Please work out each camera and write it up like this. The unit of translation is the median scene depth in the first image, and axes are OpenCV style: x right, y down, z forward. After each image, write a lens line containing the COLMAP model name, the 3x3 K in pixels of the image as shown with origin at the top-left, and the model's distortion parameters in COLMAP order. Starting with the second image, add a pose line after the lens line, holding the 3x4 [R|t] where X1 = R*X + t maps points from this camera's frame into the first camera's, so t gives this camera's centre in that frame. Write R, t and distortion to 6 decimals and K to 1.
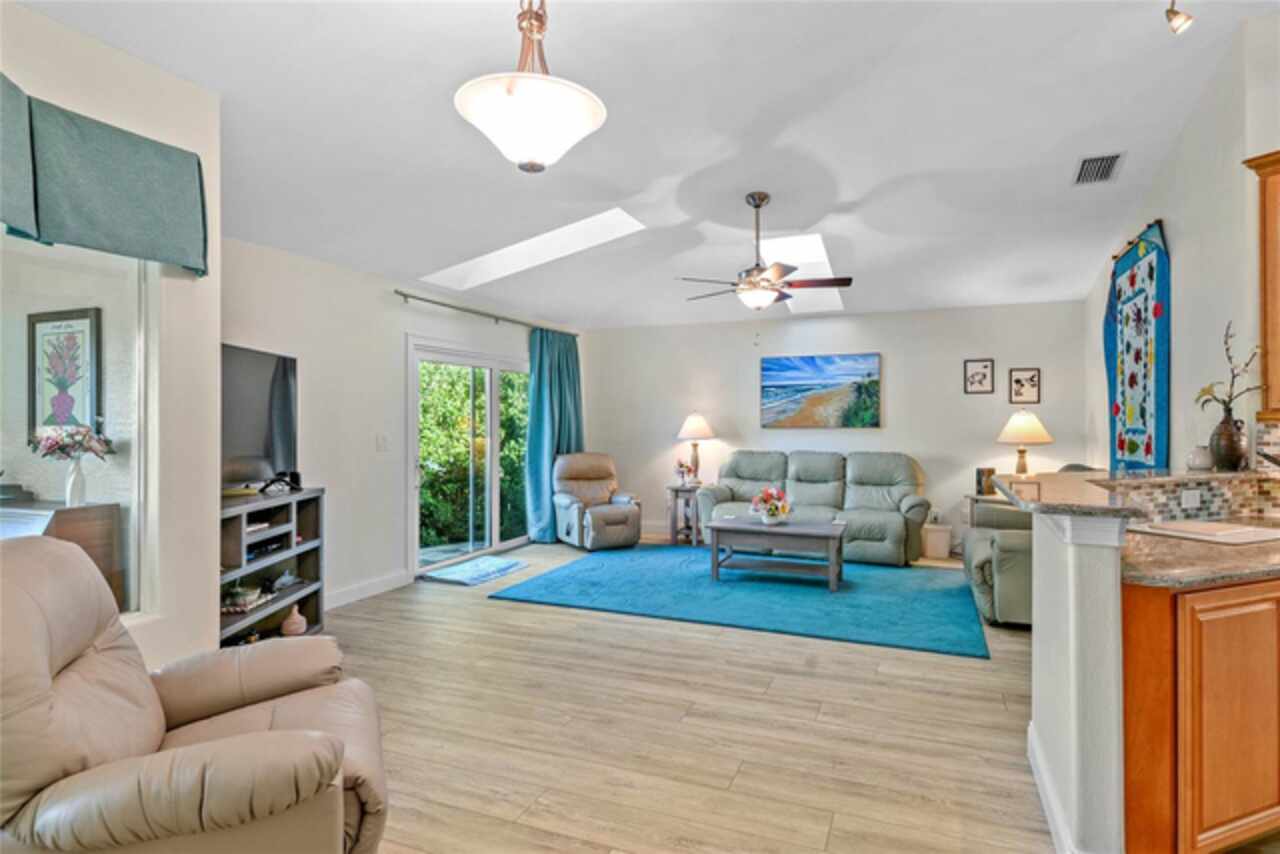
lens RADIAL K [[705.0, 0, 655.9], [0, 705.0, 418.7], [0, 0, 1]] dist [0.026881, -0.015118]
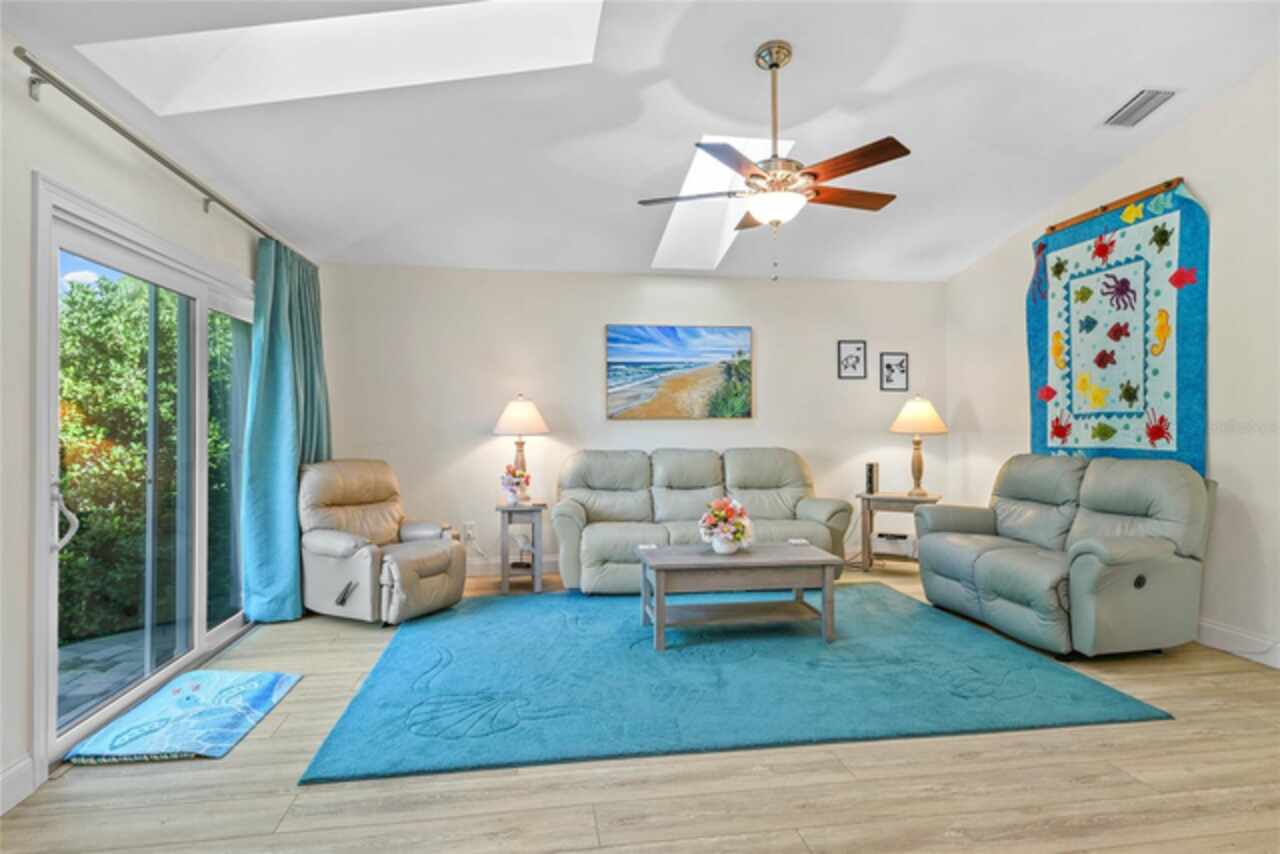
lens RADIAL K [[705.0, 0, 655.9], [0, 705.0, 418.7], [0, 0, 1]] dist [0.026881, -0.015118]
pose [[0.849916, 0.002136, 0.526913, -0.276718], [0.001993, 0.999972, -0.007269, 0.025525], [-0.526914, 0.007228, 0.849888, 0.486730]]
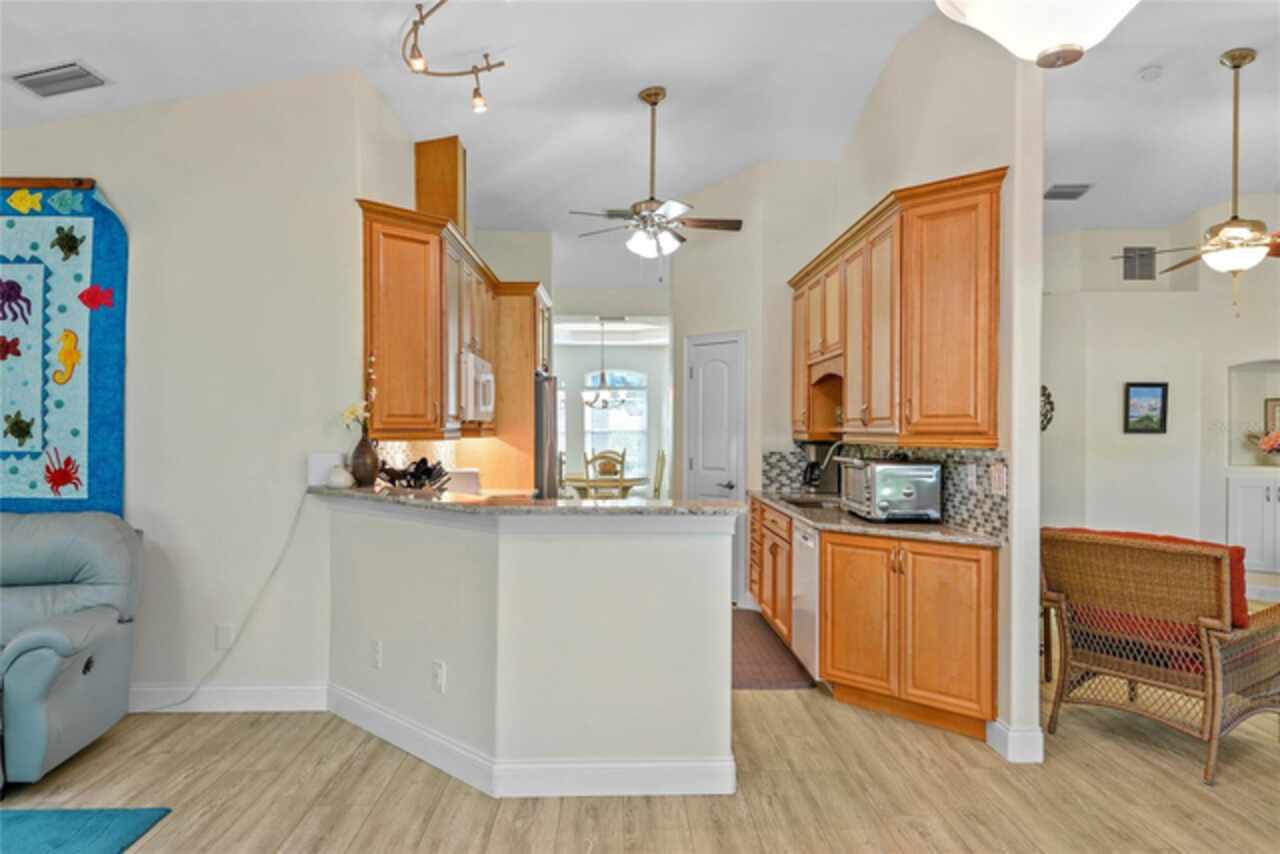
lens RADIAL K [[807.6, 0, 658.6], [0, 807.6, 436.5], [0, 0, 1]] dist [0.004524, 0.002064]
pose [[-0.397615, -0.009420, 0.917504, -0.288726], [-0.002873, 0.999955, 0.009021, -0.008932], [-0.917548, 0.000951, -0.397624, 0.654081]]
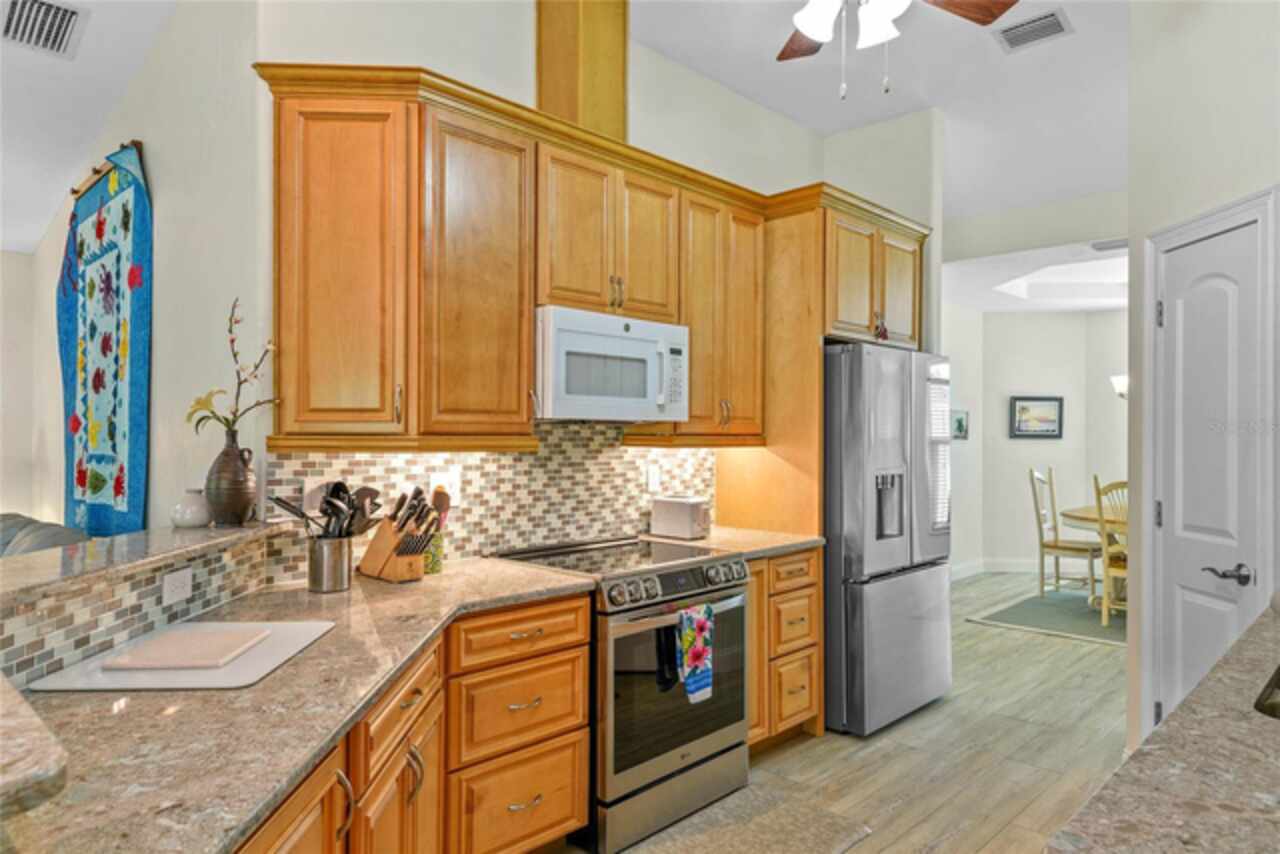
lens RADIAL K [[802.4, 0, 640.0], [0, 802.4, 427.0], [0, 0, 1]] dist [0.003115, -0.000449]
pose [[0.392773, 0.008190, 0.919599, 0.168638], [-0.008969, 0.999947, -0.005075, -0.011181], [-0.919592, -0.006255, 0.392825, 0.226618]]
